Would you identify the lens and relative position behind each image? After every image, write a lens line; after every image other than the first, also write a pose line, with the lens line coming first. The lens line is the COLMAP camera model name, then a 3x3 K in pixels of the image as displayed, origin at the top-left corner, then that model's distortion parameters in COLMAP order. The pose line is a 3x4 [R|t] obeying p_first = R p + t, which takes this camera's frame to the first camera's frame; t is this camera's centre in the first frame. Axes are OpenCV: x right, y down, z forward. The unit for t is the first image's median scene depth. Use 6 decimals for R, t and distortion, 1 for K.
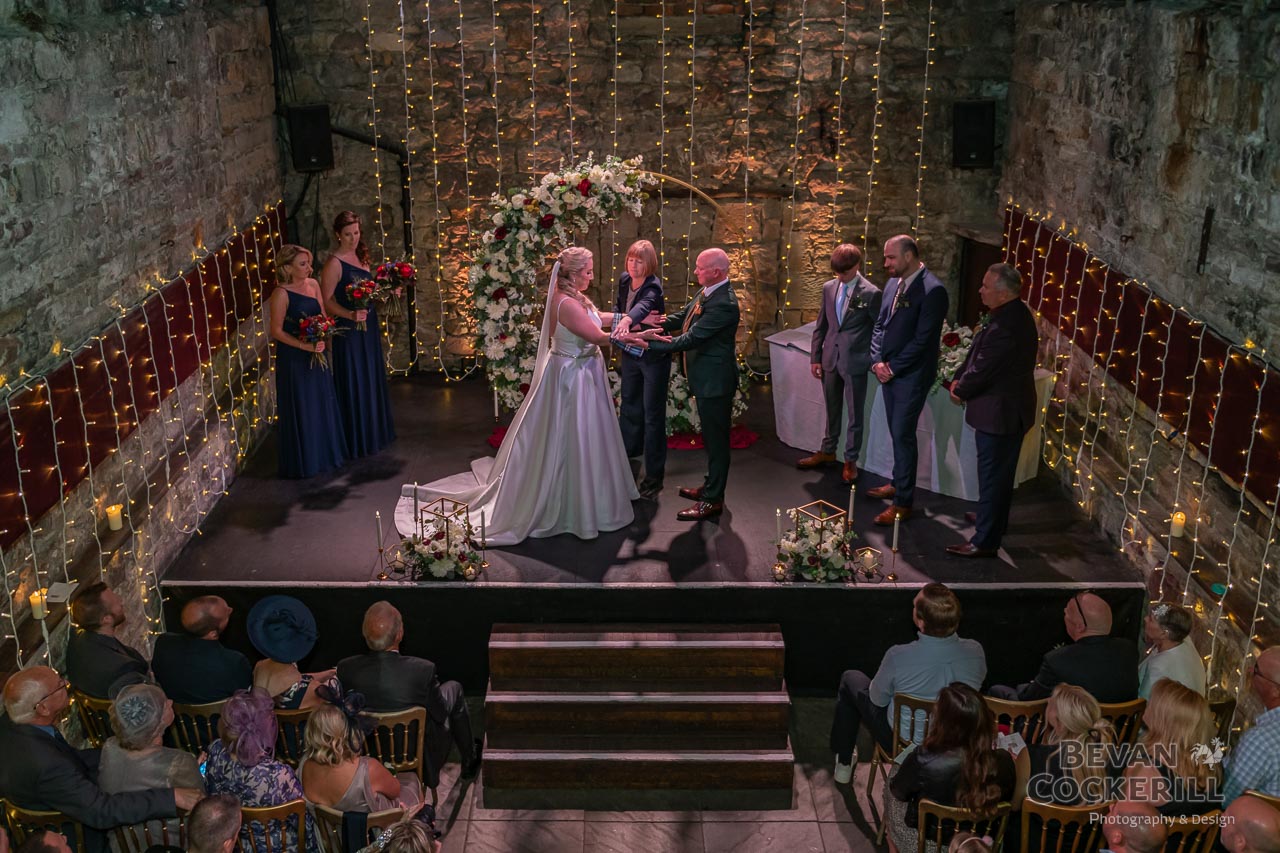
lens RADIAL K [[1116.4, 0, 627.0], [0, 1116.4, 291.6], [0, 0, 1]] dist [-0.021432, 0.001960]
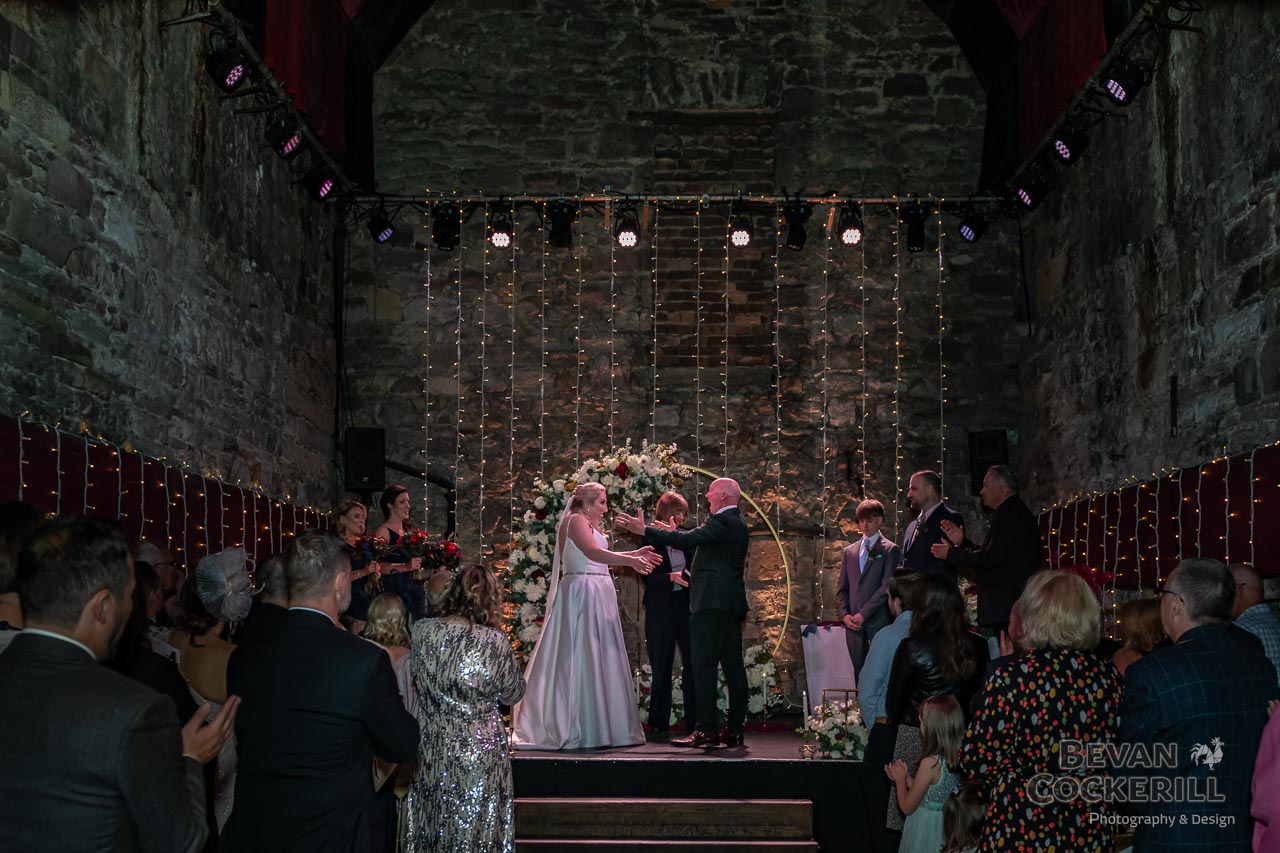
lens RADIAL K [[1155.3, 0, 703.6], [0, 1155.3, 506.0], [0, 0, 1]] dist [-0.037970, 0.016311]
pose [[0.999747, 0.004764, 0.021978, 0.012937], [0.002352, 0.949788, -0.312884, 0.234232], [-0.022365, 0.312857, 0.949537, -0.029525]]
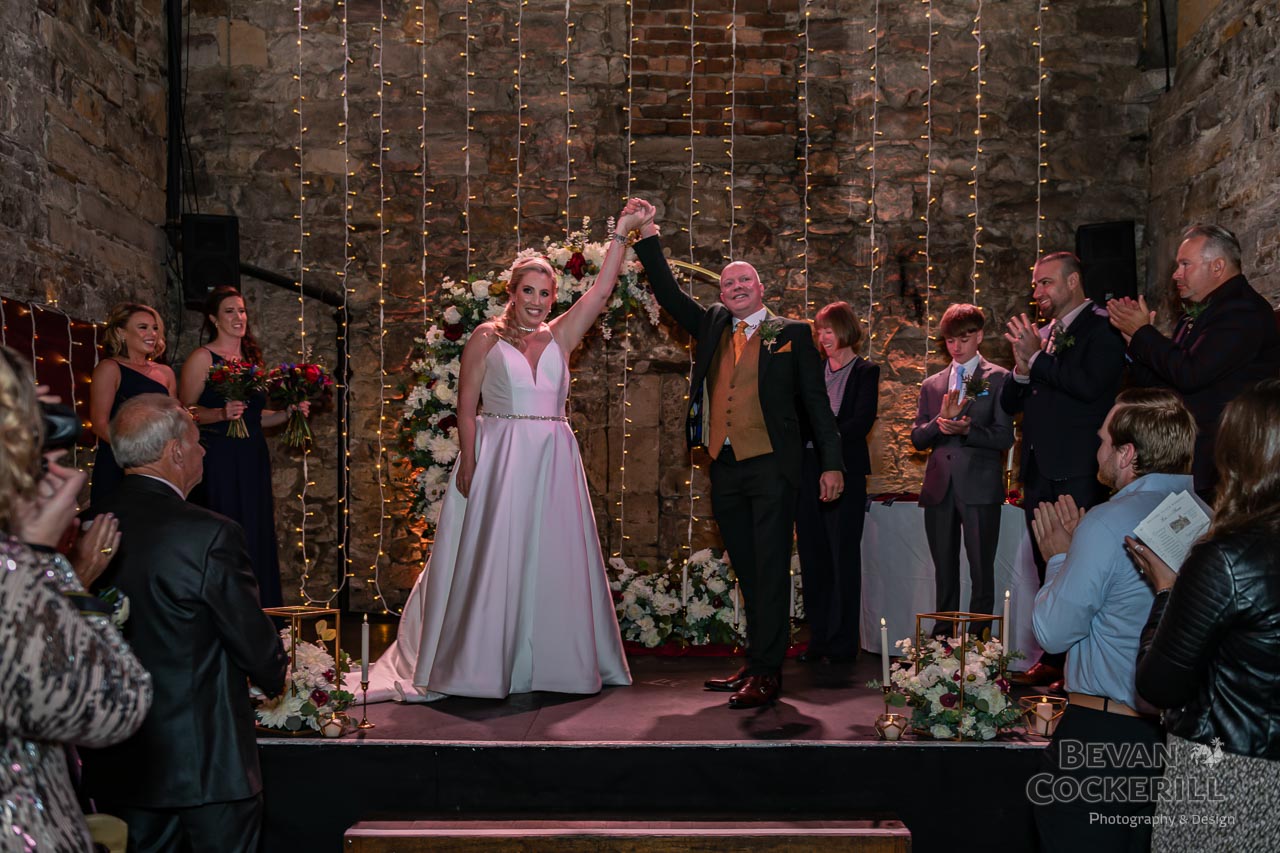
lens RADIAL K [[1198.5, 0, 699.1], [0, 1198.5, 472.5], [0, 0, 1]] dist [-0.023119, 0.000000]
pose [[0.999648, 0.002963, 0.026368, 0.015826], [0.003277, 0.972347, -0.233517, 0.171523], [-0.026331, 0.233521, 0.971995, 0.249245]]
